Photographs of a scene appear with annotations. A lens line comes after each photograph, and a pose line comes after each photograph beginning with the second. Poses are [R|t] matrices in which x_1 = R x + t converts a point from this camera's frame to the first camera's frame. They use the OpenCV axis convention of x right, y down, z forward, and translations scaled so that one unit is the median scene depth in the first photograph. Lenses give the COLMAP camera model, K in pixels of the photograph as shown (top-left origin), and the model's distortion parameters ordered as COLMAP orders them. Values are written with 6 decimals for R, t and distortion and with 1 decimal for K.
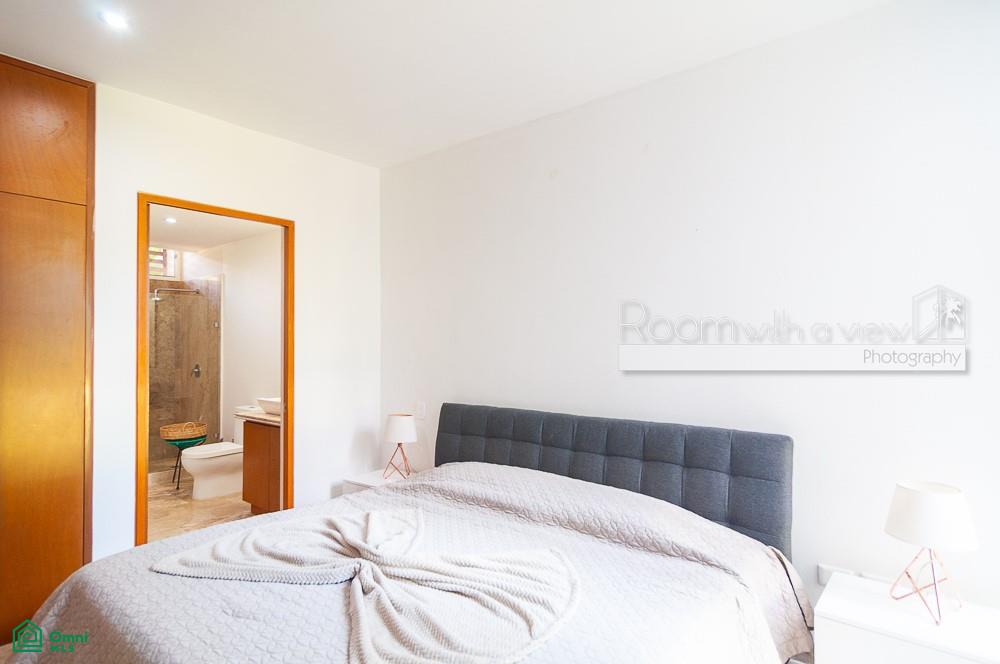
lens RADIAL K [[538.4, 0, 500.5], [0, 538.4, 336.7], [0, 0, 1]] dist [0.000563, -0.000045]
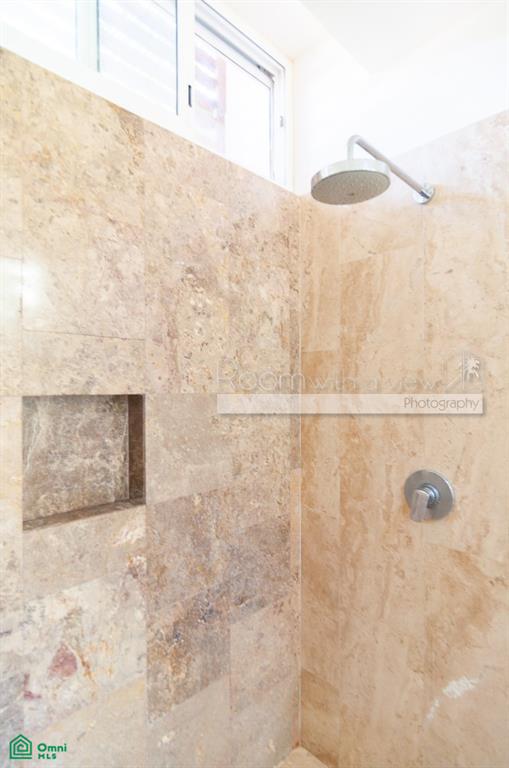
lens RADIAL K [[413.5, 0, 257.2], [0, 413.5, 383.8], [0, 0, 1]] dist [0.000563, -0.000045]
pose [[0.994169, 0.000789, -0.107831, -0.623692], [0.000115, 0.999965, 0.008376, 0.007348], [0.107834, -0.008339, 0.994134, 0.791595]]
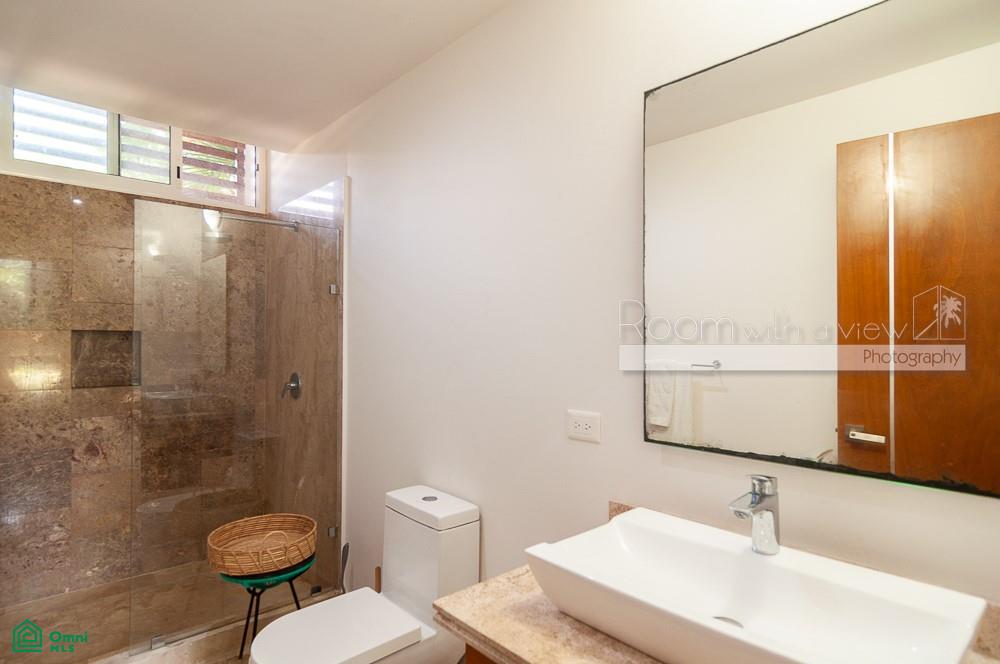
lens RADIAL K [[538.4, 0, 500.5], [0, 538.4, 336.7], [0, 0, 1]] dist [0.000563, -0.000045]
pose [[0.988673, 0.007174, -0.149917, -0.301823], [-0.006067, 0.999951, 0.007843, 0.012775], [0.149966, -0.006844, 0.988667, 0.538584]]
